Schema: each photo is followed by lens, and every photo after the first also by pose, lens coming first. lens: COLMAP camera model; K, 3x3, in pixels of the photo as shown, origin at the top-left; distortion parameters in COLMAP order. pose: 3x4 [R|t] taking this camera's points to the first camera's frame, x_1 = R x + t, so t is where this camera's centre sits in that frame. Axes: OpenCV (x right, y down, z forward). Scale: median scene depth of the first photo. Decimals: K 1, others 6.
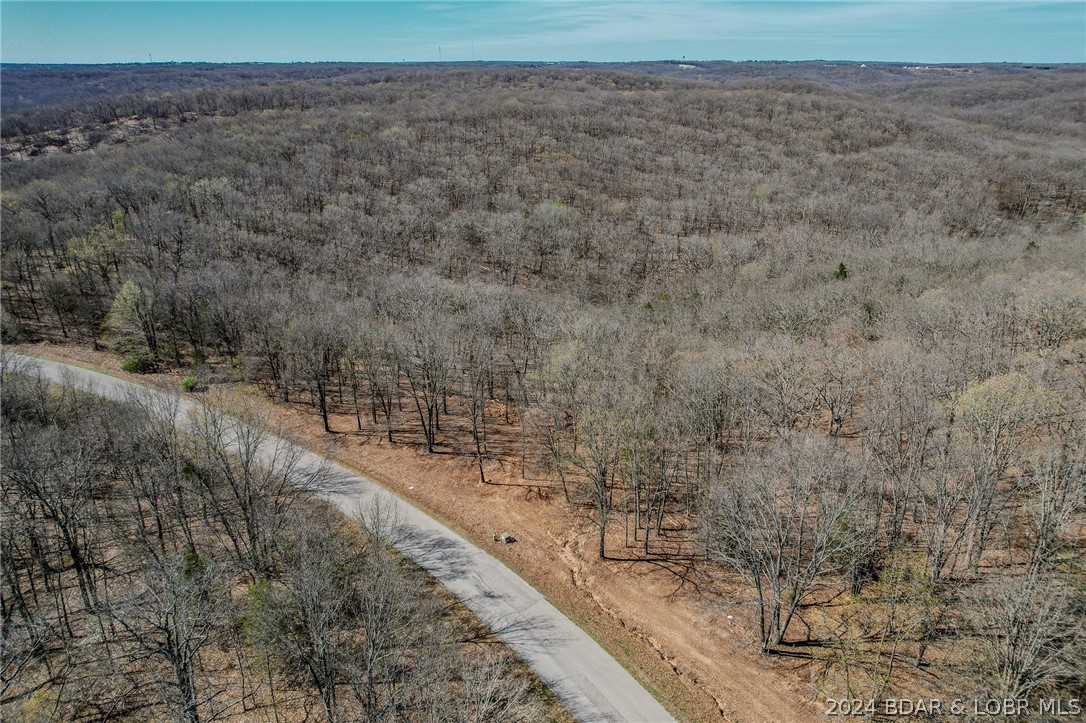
lens RADIAL K [[730.4, 0, 541.1], [0, 730.4, 358.5], [0, 0, 1]] dist [-0.090990, 0.080819]
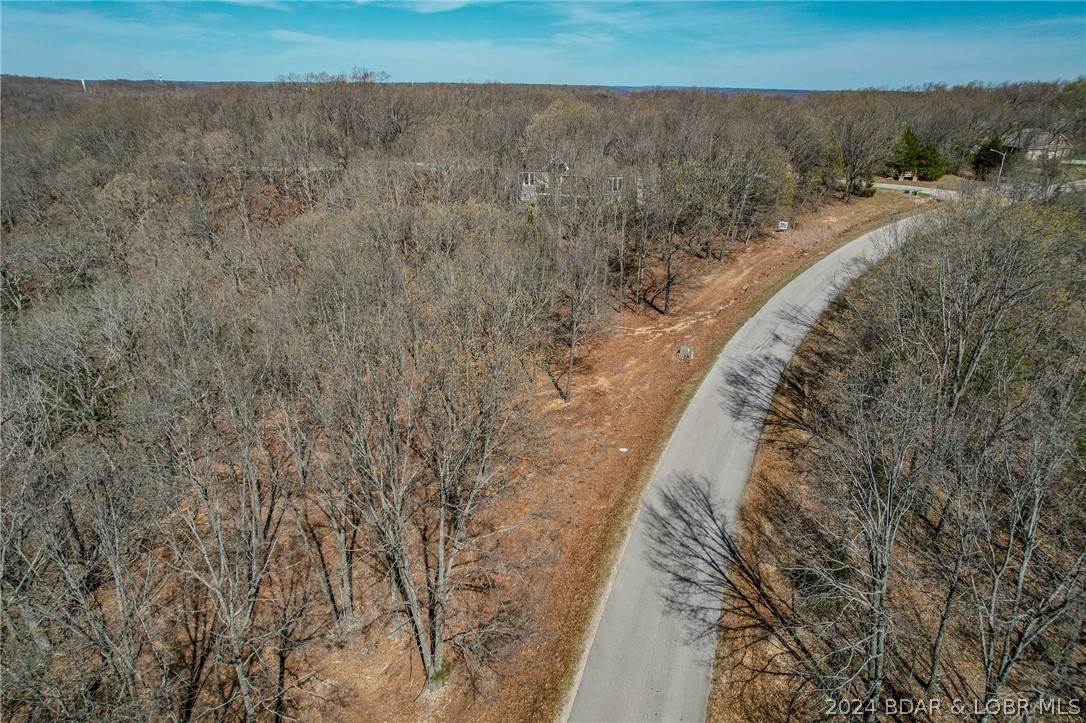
lens RADIAL K [[702.1, 0, 547.8], [0, 702.1, 356.7], [0, 0, 1]] dist [-0.073003, 0.071980]
pose [[-0.354109, -0.341657, 0.870562, -0.652045], [0.348554, 0.815594, 0.461862, -0.180672], [-0.867823, 0.466987, -0.169724, 1.138297]]
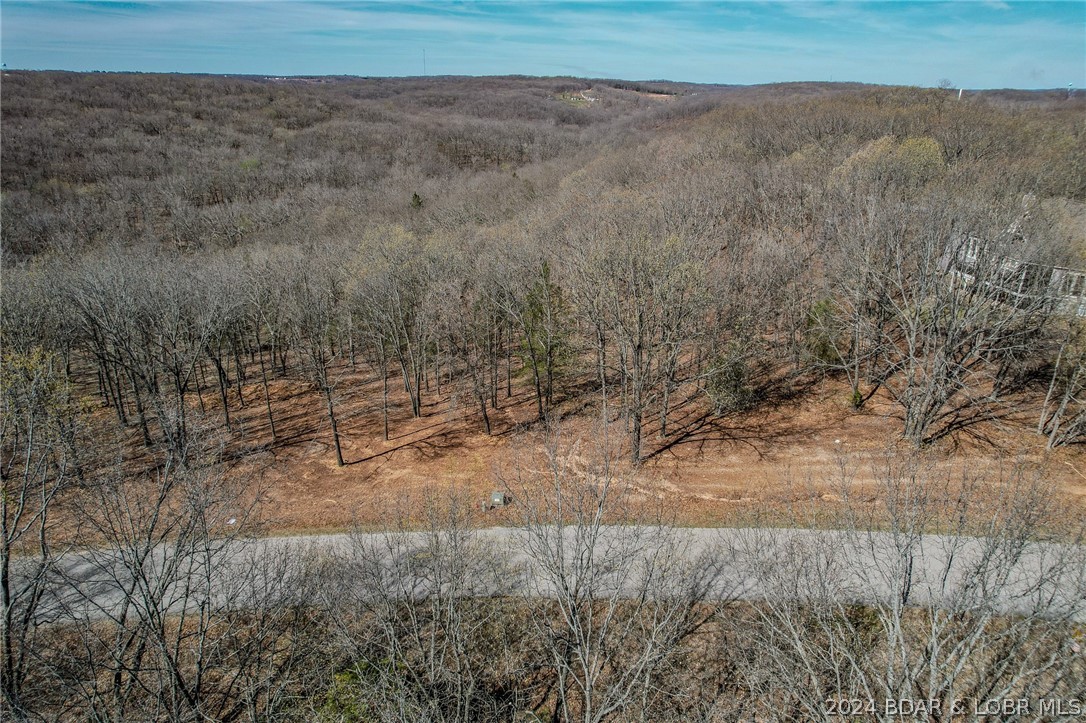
lens RADIAL K [[702.1, 0, 547.8], [0, 702.1, 356.7], [0, 0, 1]] dist [-0.073003, 0.071980]
pose [[0.684719, -0.256950, 0.682010, -0.344789], [0.263567, 0.959754, 0.096977, 0.073531], [-0.679480, 0.113353, 0.724885, 0.462496]]
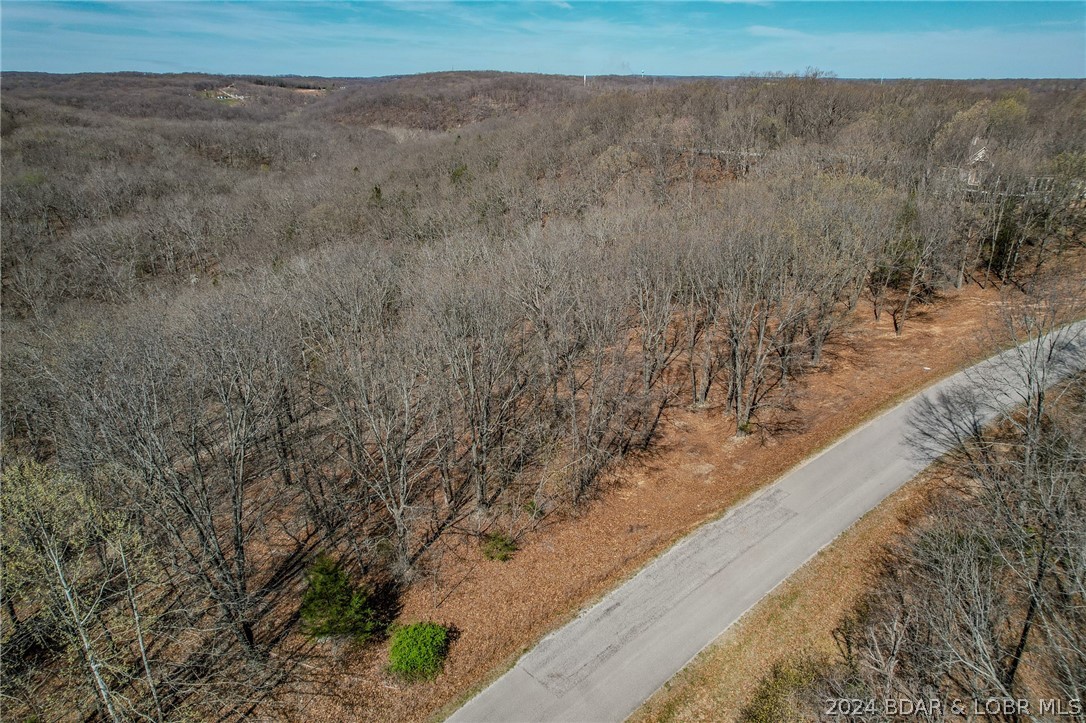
lens RADIAL K [[702.1, 0, 547.8], [0, 702.1, 356.7], [0, 0, 1]] dist [-0.073003, 0.071980]
pose [[0.241472, -0.359821, 0.901233, -0.970734], [0.369769, 0.892767, 0.257367, -0.182229], [-0.897197, 0.271101, 0.348629, 1.124701]]
